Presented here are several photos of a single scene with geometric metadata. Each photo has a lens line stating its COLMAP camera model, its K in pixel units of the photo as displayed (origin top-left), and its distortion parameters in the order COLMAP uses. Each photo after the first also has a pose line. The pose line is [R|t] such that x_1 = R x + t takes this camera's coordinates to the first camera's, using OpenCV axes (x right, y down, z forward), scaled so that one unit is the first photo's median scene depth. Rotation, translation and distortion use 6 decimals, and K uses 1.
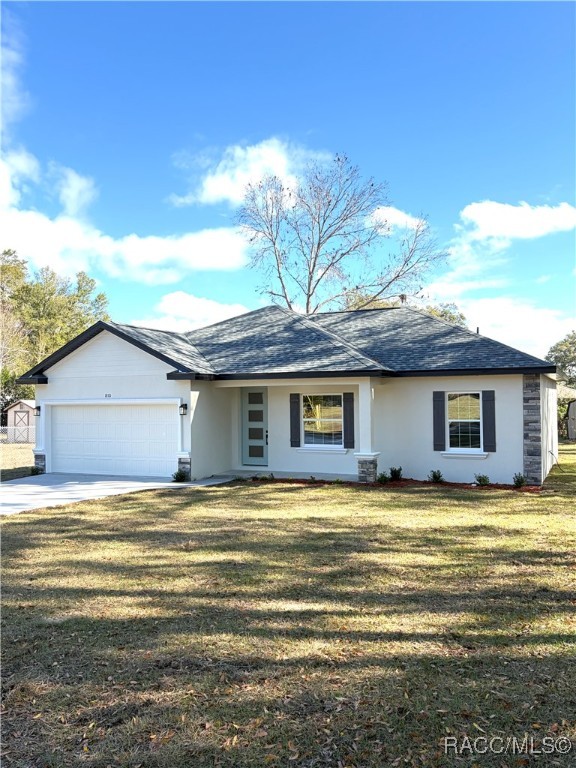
lens RADIAL K [[640.4, 0, 282.6], [0, 640.4, 385.2], [0, 0, 1]] dist [0.059159, 0.000961]
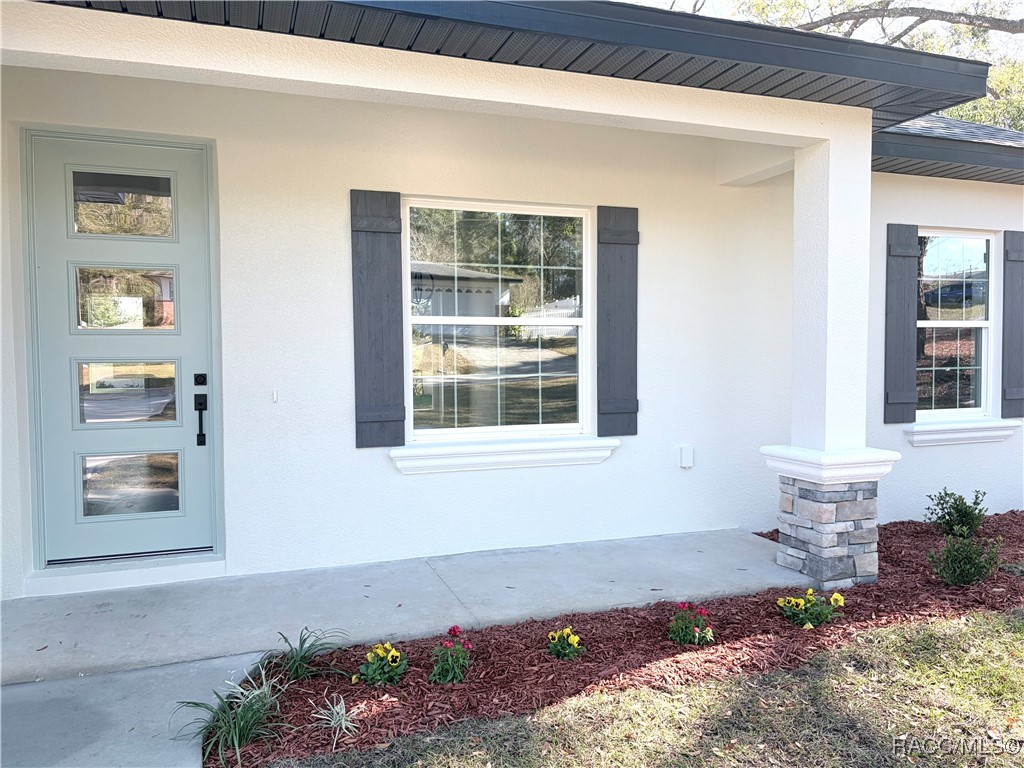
lens RADIAL K [[777.4, 0, 516.1], [0, 777.4, 388.2], [0, 0, 1]] dist [0.043712, -0.012587]
pose [[0.711342, -0.021422, 0.702520, -0.131595], [-0.016206, 0.998770, 0.046864, 0.065740], [-0.702659, -0.044722, 0.710120, 0.800757]]
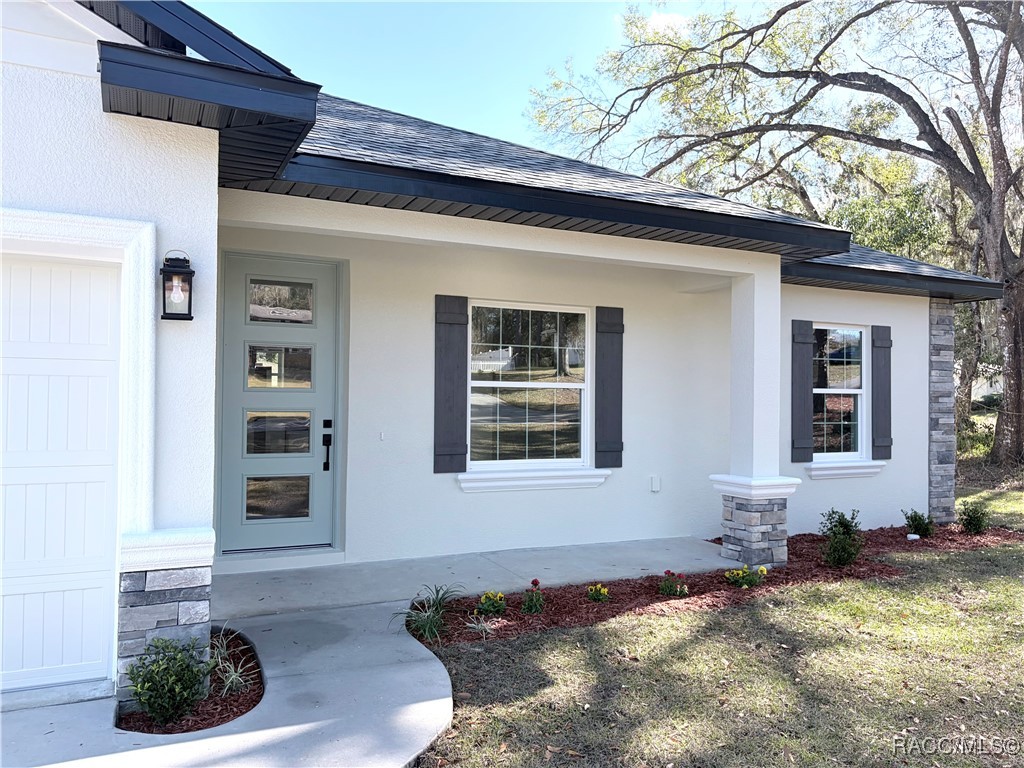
lens RADIAL K [[777.4, 0, 514.6], [0, 777.4, 389.0], [0, 0, 1]] dist [0.043712, -0.012587]
pose [[0.640157, 0.031645, 0.767592, -0.247162], [-0.033496, 0.999351, -0.013264, 0.062308], [-0.767513, -0.017220, 0.640802, 0.756954]]
